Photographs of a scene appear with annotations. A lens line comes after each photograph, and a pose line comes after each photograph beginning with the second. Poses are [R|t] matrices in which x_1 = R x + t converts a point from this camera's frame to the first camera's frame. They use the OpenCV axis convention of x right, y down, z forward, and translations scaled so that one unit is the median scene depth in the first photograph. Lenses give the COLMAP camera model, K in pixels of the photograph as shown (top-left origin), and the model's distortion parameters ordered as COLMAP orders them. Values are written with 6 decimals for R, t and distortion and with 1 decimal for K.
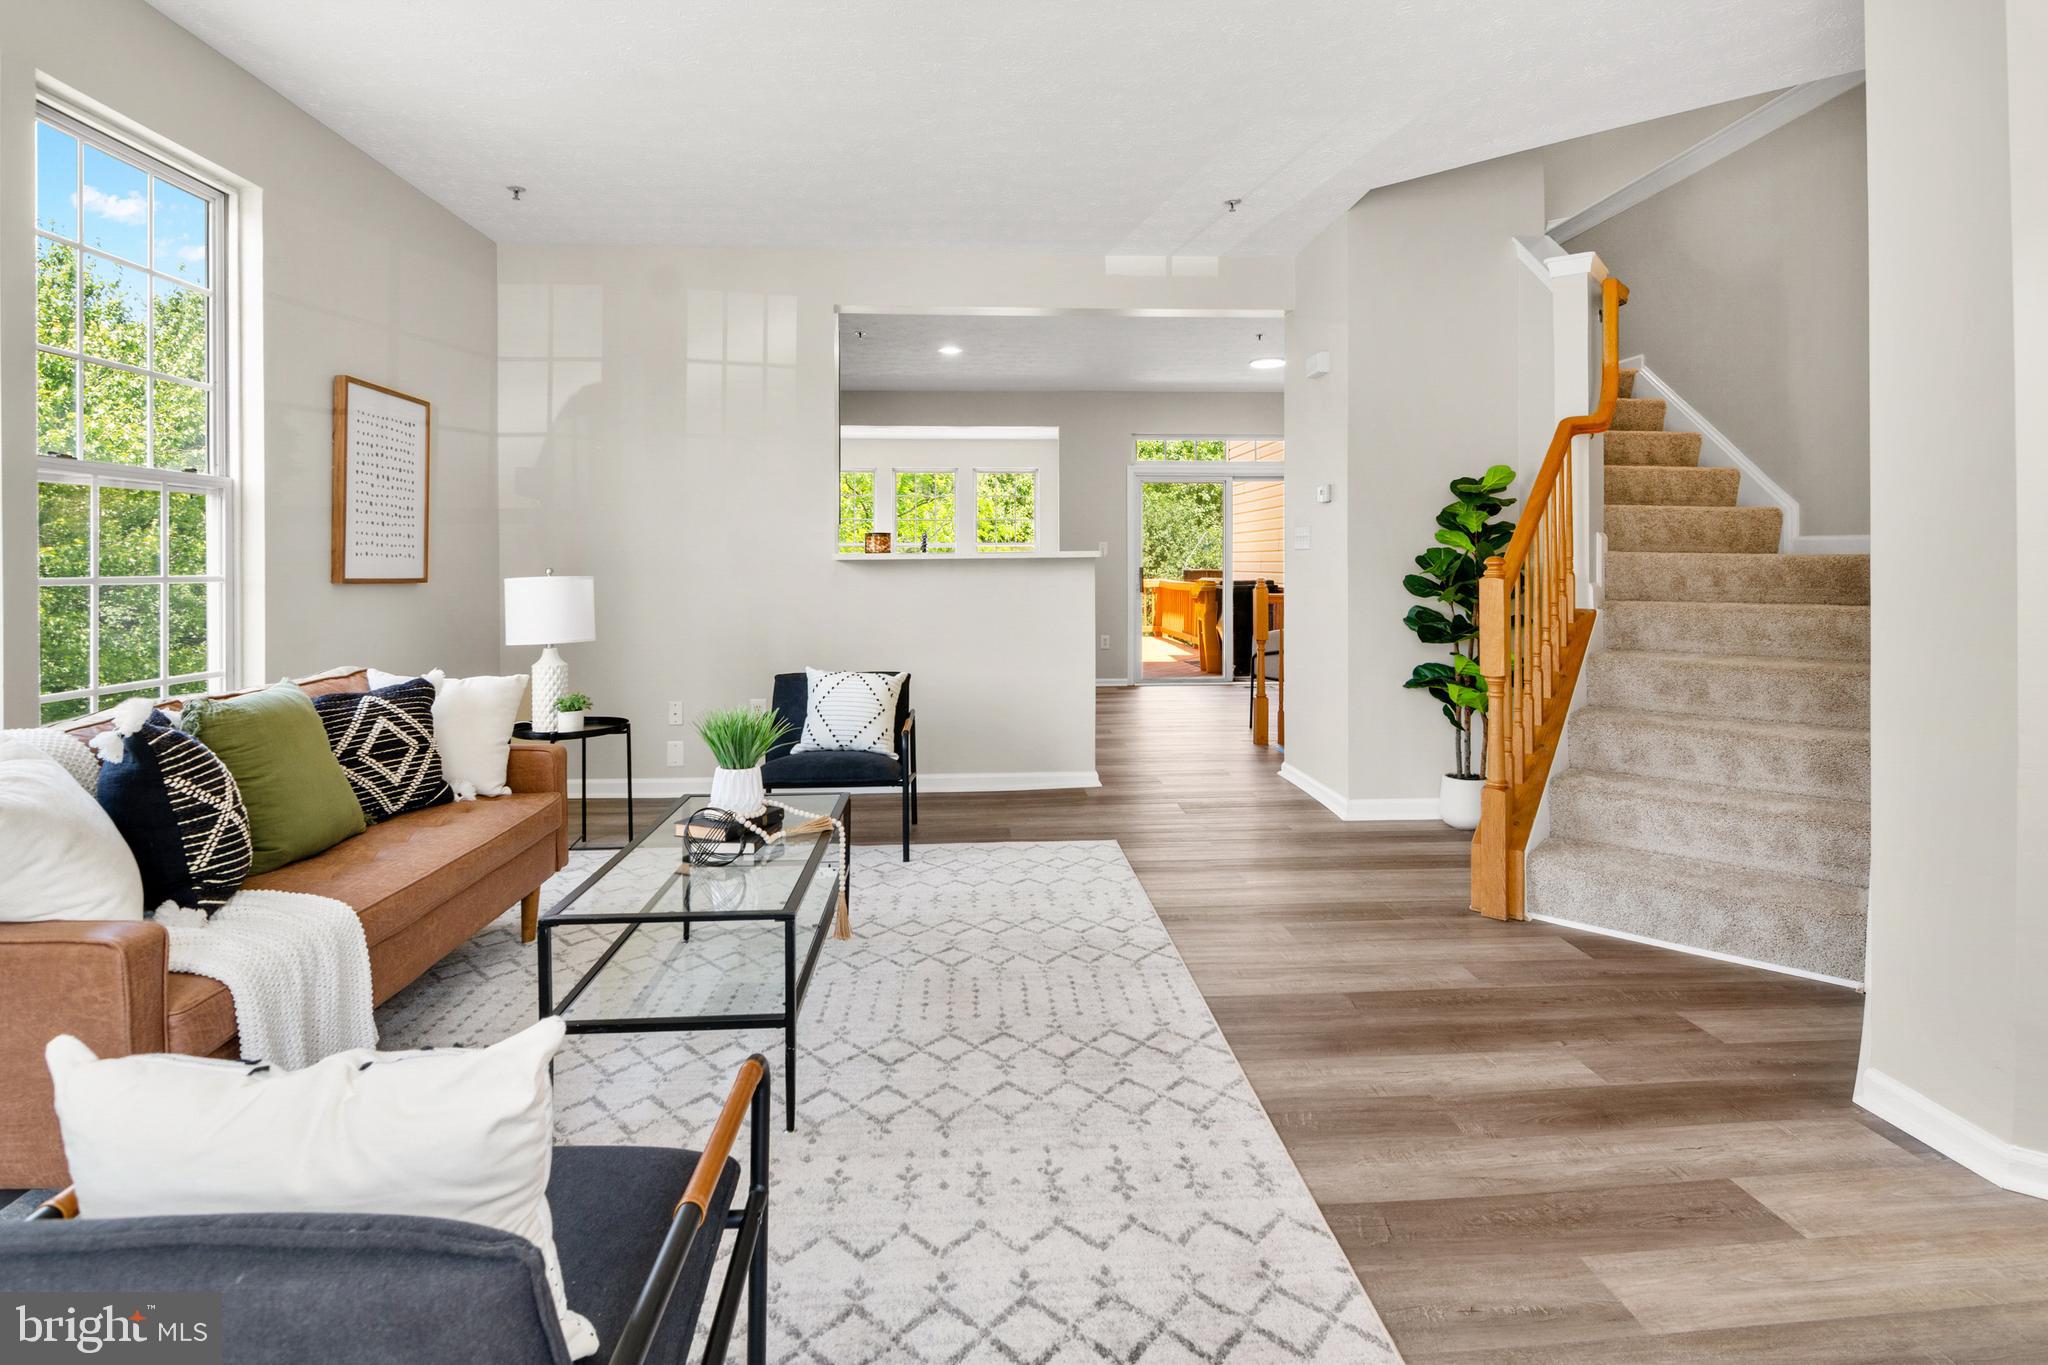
lens RADIAL K [[1038.2, 0, 1026.3], [0, 1038.2, 568.2], [0, 0, 1]] dist [-0.006865, -0.001996]
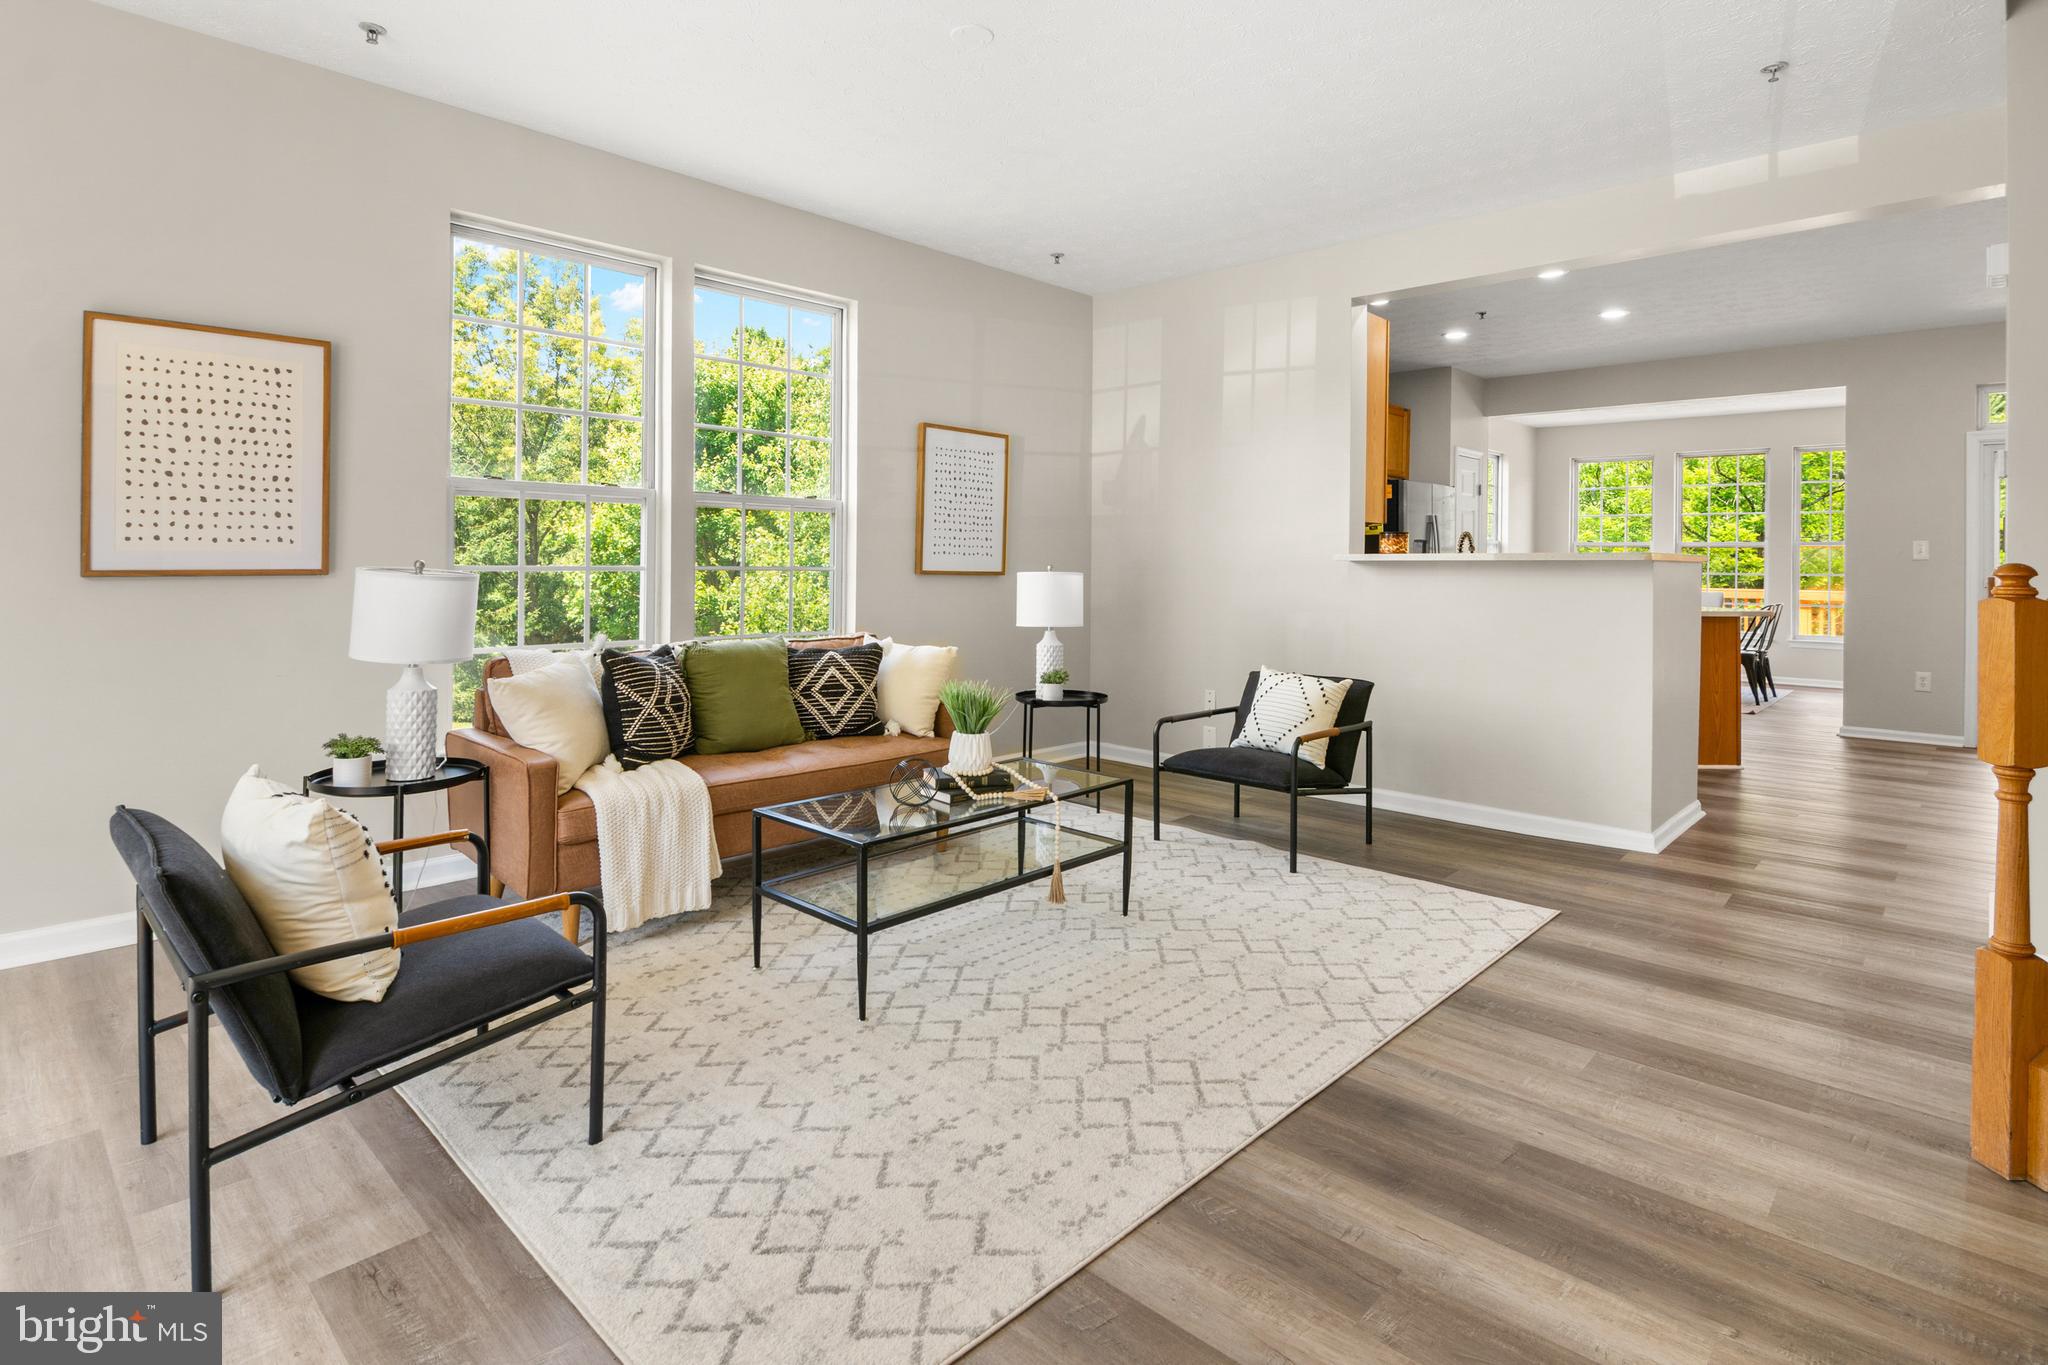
lens RADIAL K [[1037.2, 0, 1028.2], [0, 1037.2, 564.6], [0, 0, 1]] dist [-0.011644, -0.001879]
pose [[0.678539, 0.012411, -0.734460, 0.620894], [-0.014995, 0.999883, 0.003043, -0.005726], [0.734411, 0.008948, 0.678646, 0.232449]]
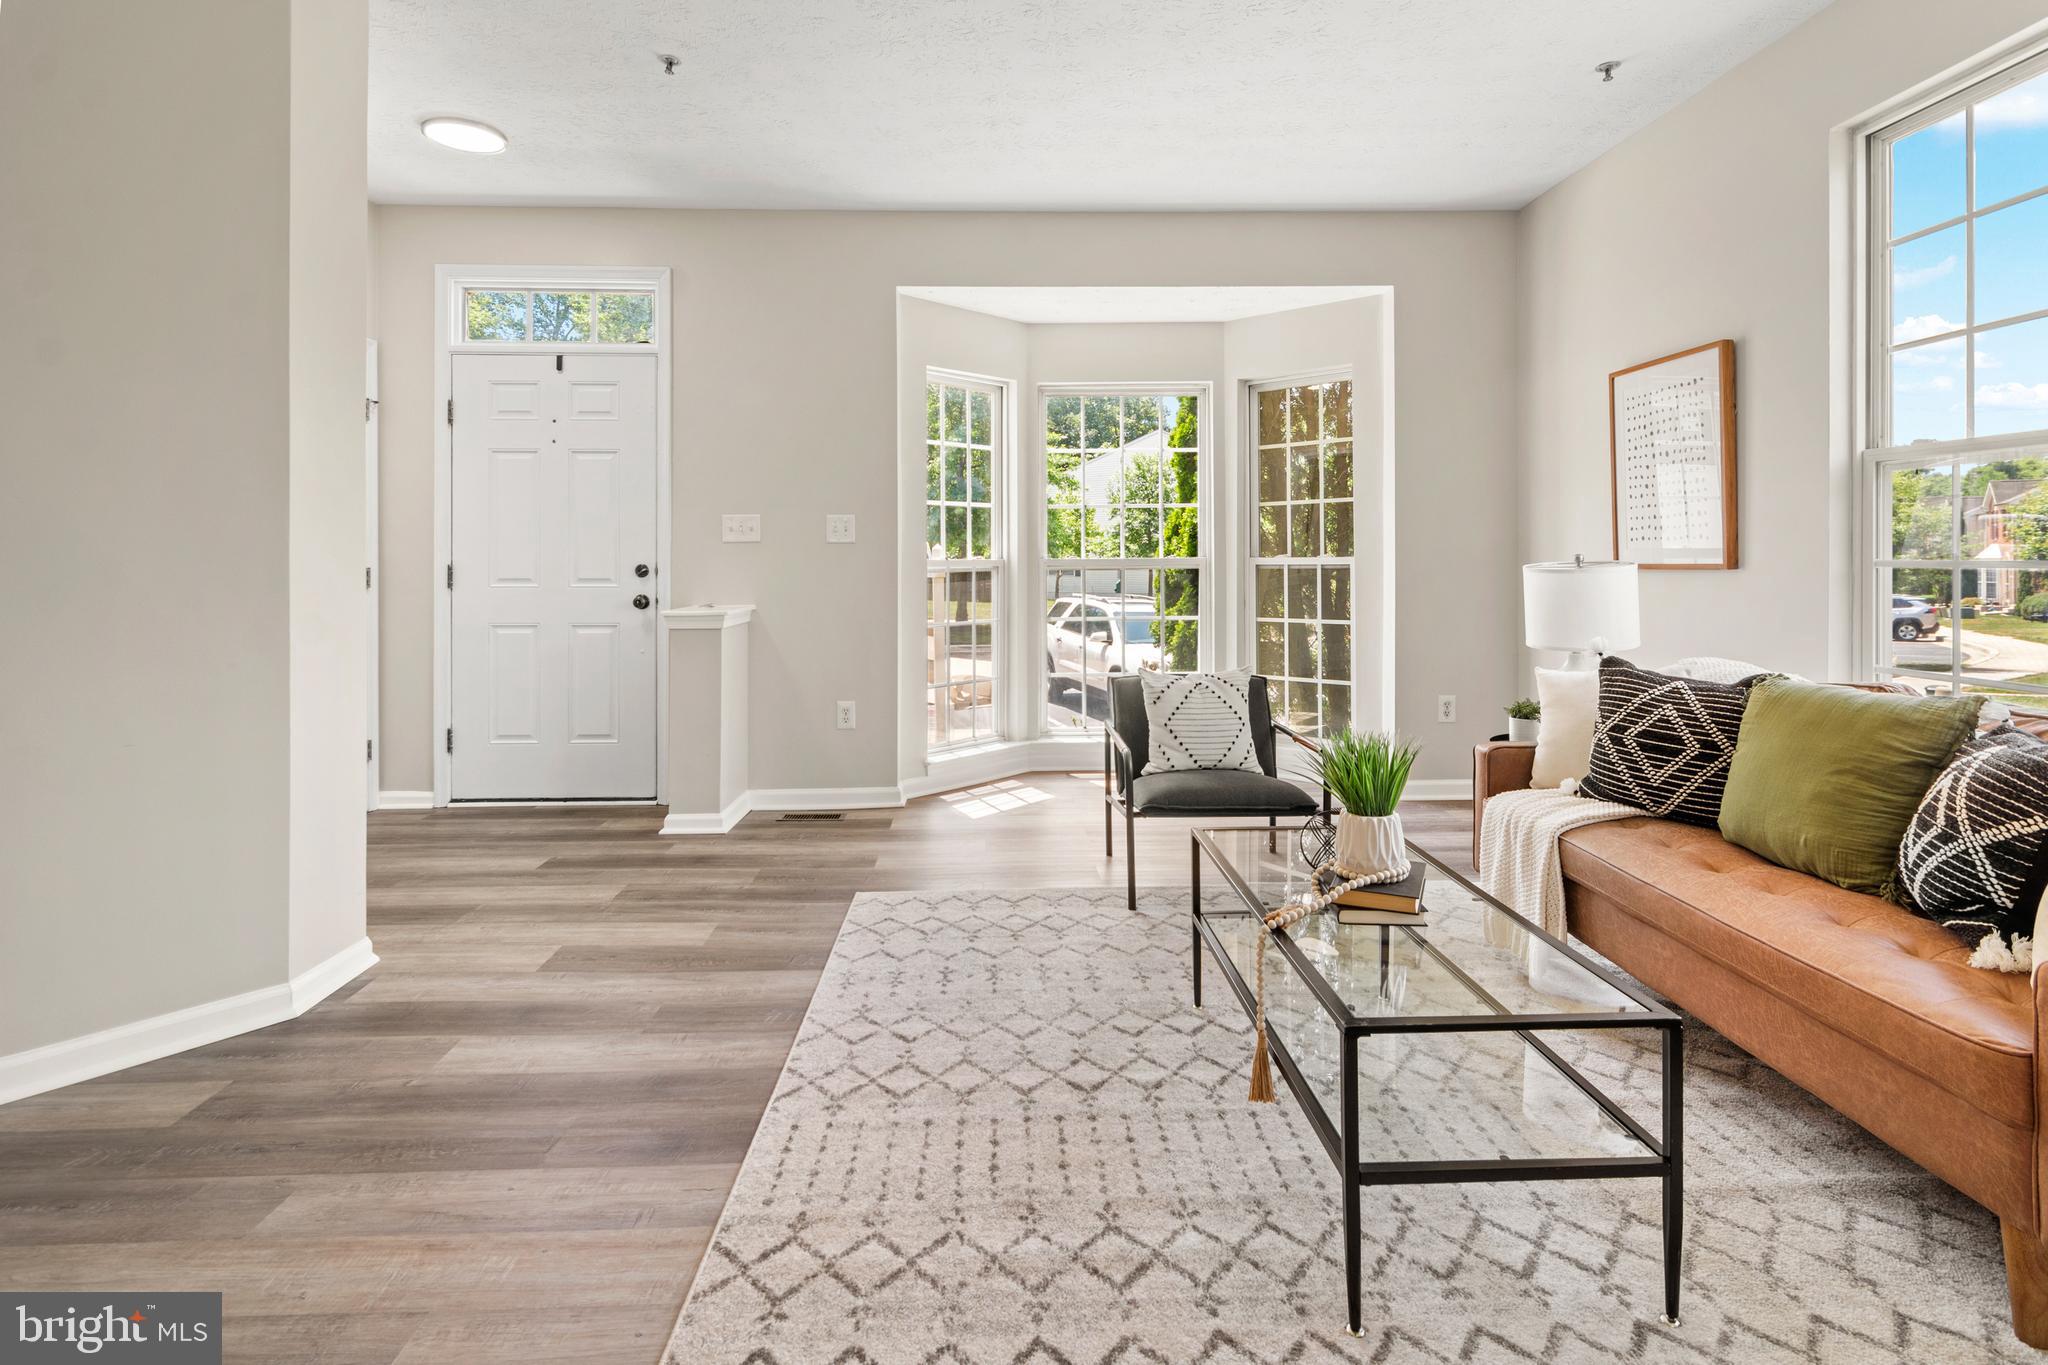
lens RADIAL K [[1009.8, 0, 1023.8], [0, 1009.8, 559.5], [0, 0, 1]] dist [0.000067, -0.001520]
pose [[-0.999554, 0.005544, 0.029359, -0.044253], [0.005691, 0.999972, 0.004933, 0.000211], [-0.029331, 0.005098, -0.999557, 1.702982]]
